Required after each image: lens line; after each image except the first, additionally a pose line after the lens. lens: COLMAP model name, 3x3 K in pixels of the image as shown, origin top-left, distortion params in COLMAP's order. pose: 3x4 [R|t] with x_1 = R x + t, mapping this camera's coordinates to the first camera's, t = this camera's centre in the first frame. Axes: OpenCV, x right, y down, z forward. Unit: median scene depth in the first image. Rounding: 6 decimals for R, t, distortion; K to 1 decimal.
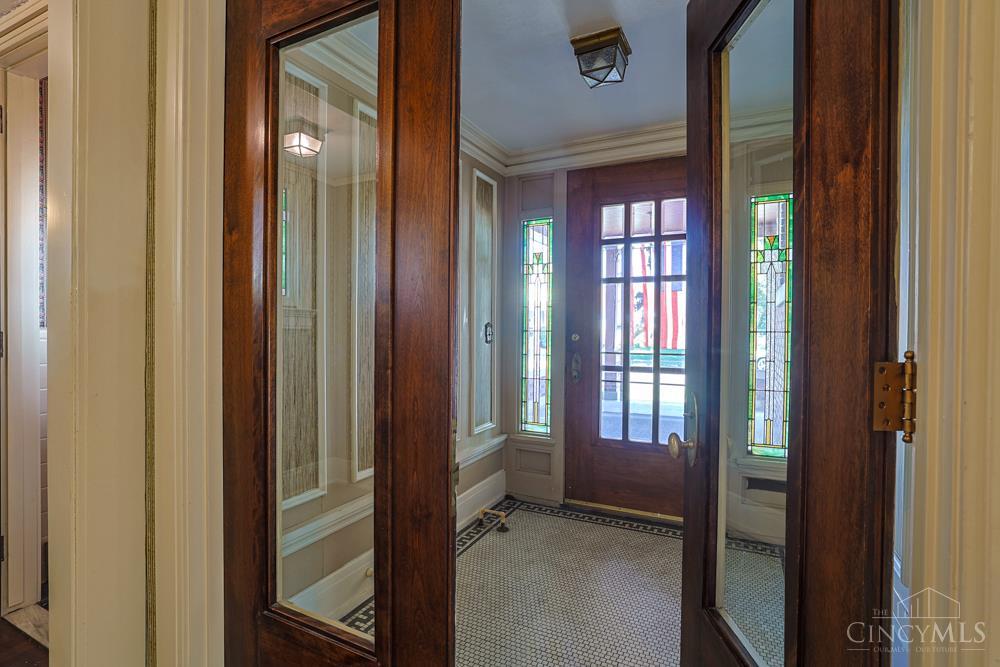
lens RADIAL K [[485.8, 0, 500.0], [0, 485.8, 333.5], [0, 0, 1]] dist [-0.060722, 0.022084]
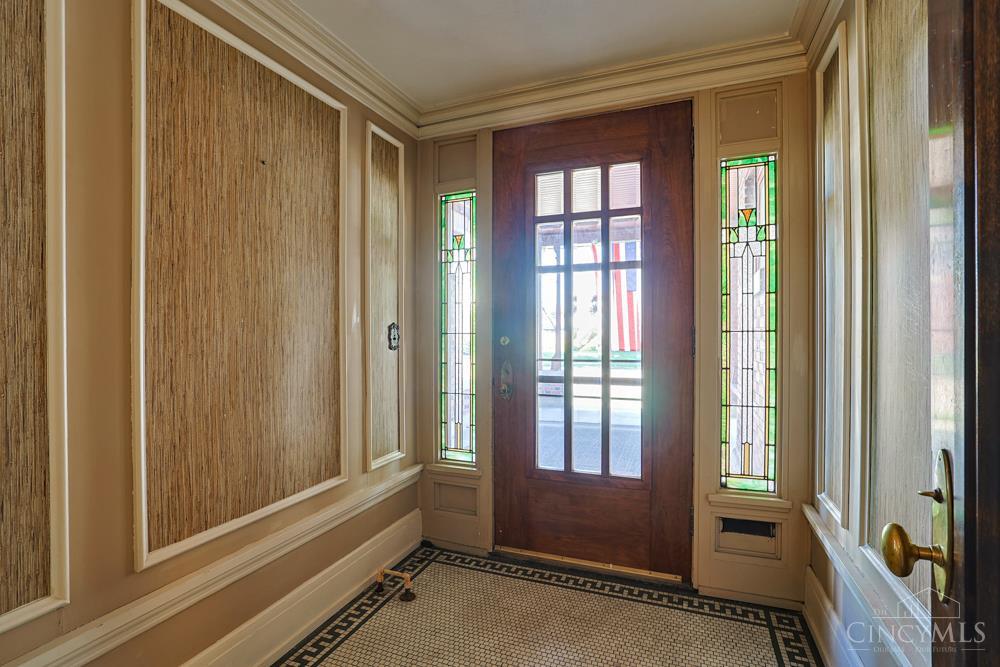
lens RADIAL K [[485.3, 0, 500.0], [0, 485.3, 333.5], [0, 0, 1]] dist [-0.048638, 0.021661]
pose [[0.996526, -0.009874, 0.082692, 0.084231], [0.010584, 0.999911, -0.008149, 0.002253], [-0.082604, 0.008995, 0.996542, 0.217358]]
